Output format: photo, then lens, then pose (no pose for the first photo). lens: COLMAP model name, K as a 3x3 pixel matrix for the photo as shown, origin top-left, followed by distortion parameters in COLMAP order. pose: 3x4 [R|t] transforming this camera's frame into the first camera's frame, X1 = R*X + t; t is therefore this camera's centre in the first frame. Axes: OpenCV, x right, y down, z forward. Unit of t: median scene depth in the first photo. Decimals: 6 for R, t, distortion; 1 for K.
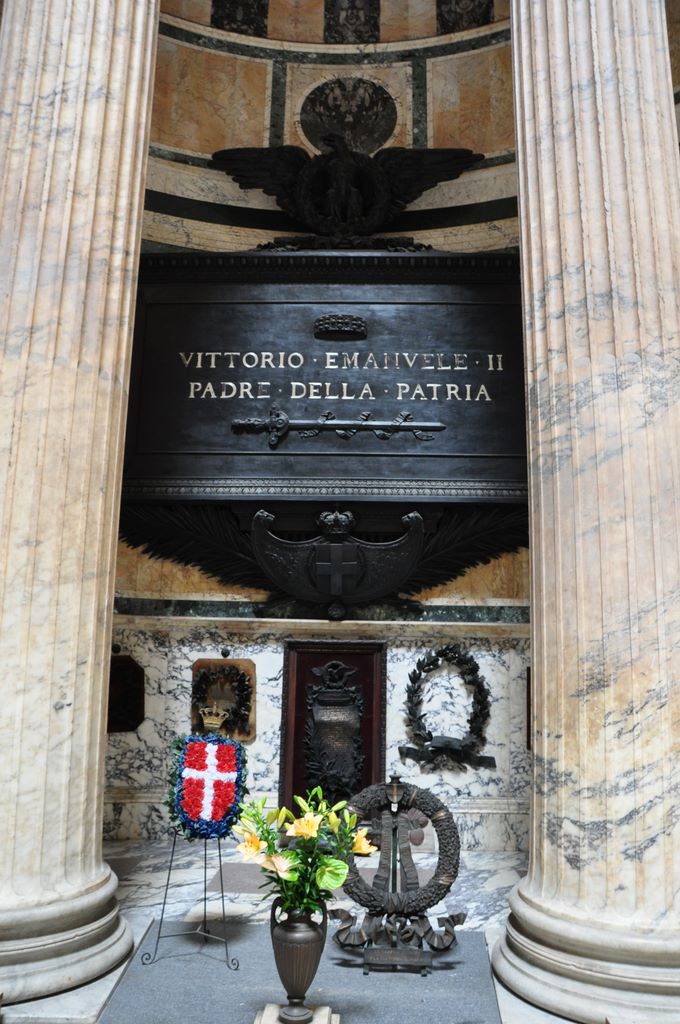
lens RADIAL K [[794.9, 0, 340.0], [0, 794.9, 508.8], [0, 0, 1]] dist [-0.152967, 0.108741]
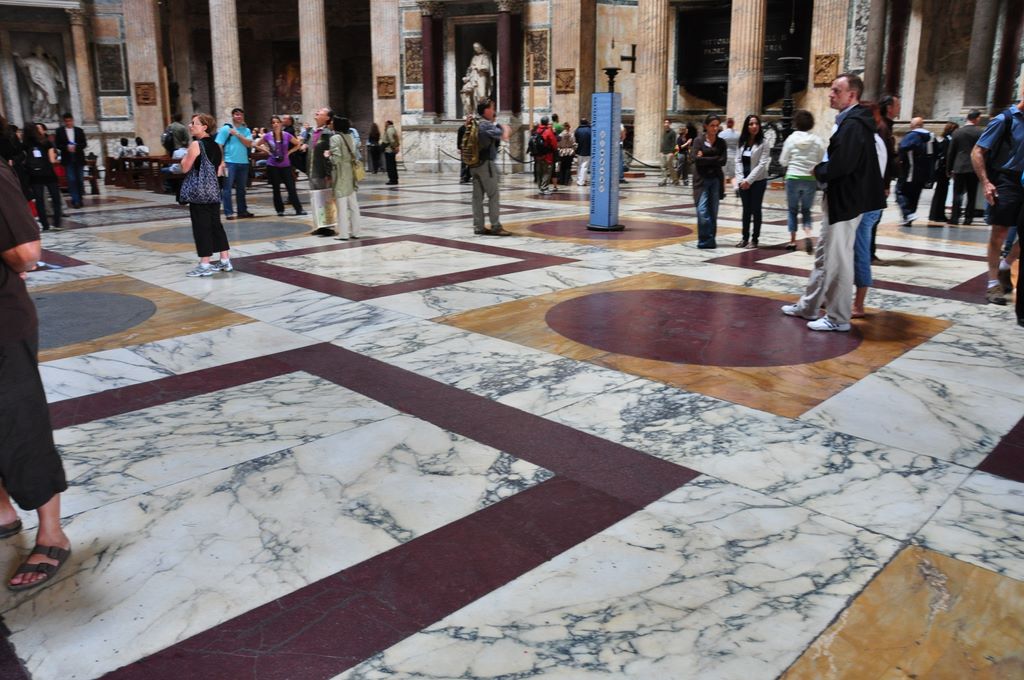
lens RADIAL K [[788.3, 0, 512.9], [0, 788.3, 337.3], [0, 0, 1]] dist [-0.066735, 0.002903]
pose [[0.738286, 0.156140, -0.656166, 1.726118], [0.138676, 0.916913, 0.374219, -0.411627], [0.660077, -0.367276, 0.655291, -2.426124]]
